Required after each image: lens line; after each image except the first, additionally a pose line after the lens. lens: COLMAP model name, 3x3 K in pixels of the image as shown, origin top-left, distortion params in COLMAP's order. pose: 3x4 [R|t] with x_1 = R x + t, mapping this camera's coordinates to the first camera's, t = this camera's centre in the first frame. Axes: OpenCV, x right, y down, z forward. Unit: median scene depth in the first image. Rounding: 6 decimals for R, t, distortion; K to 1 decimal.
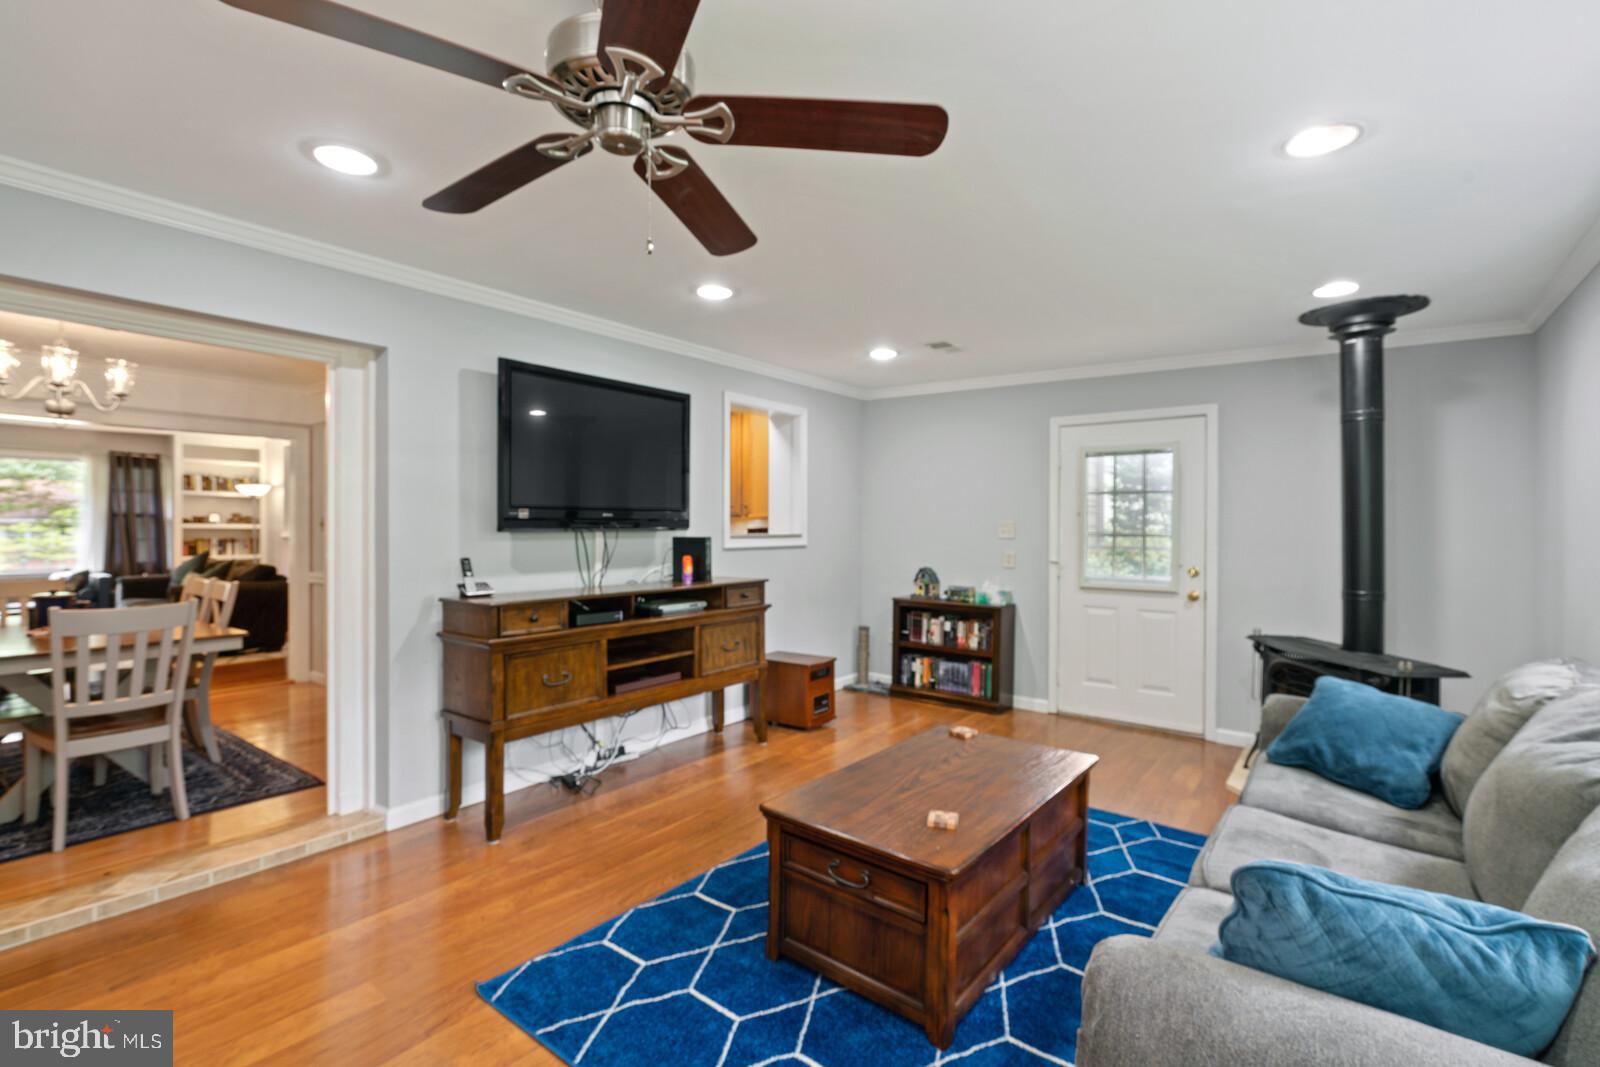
lens RADIAL K [[725.1, 0, 797.1], [0, 725.1, 525.5], [0, 0, 1]] dist [0.000401, -0.000020]
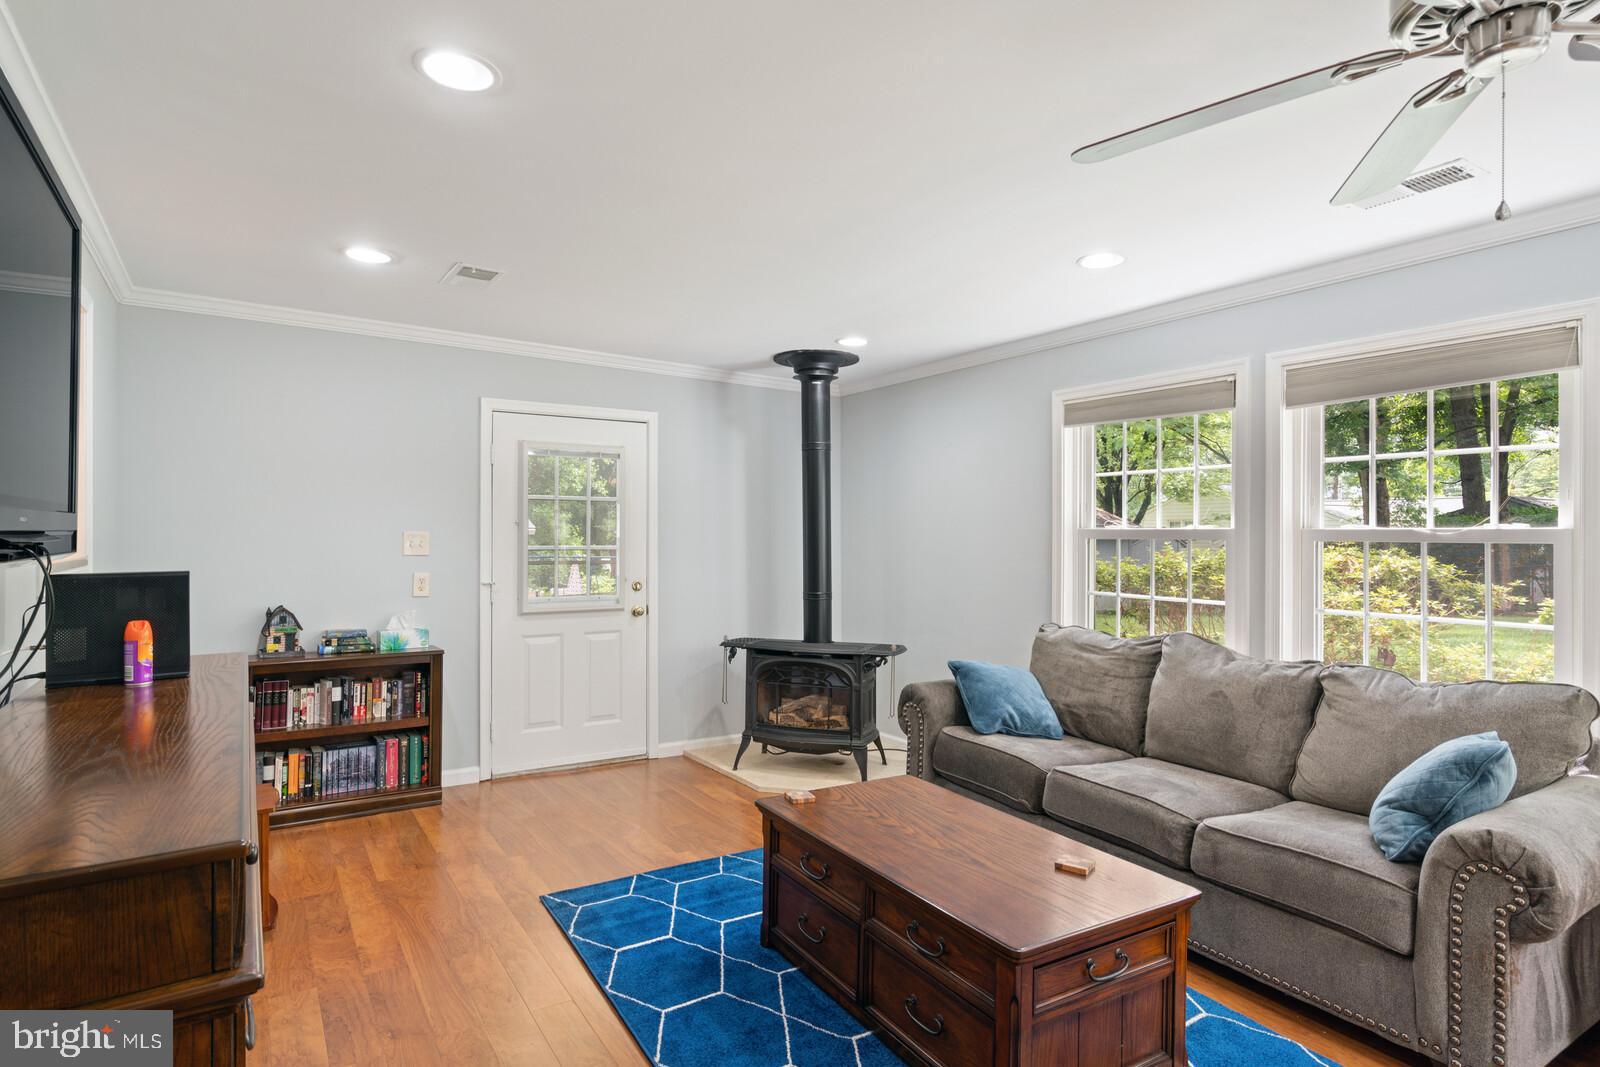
lens RADIAL K [[828.9, 0, 799.8], [0, 828.9, 531.2], [0, 0, 1]] dist [0.000436, -0.000025]
pose [[0.354061, 0.001906, 0.935221, -0.390677], [-0.000443, 0.999998, -0.001871, -0.005599], [-0.935222, 0.000248, 0.354061, 0.413318]]
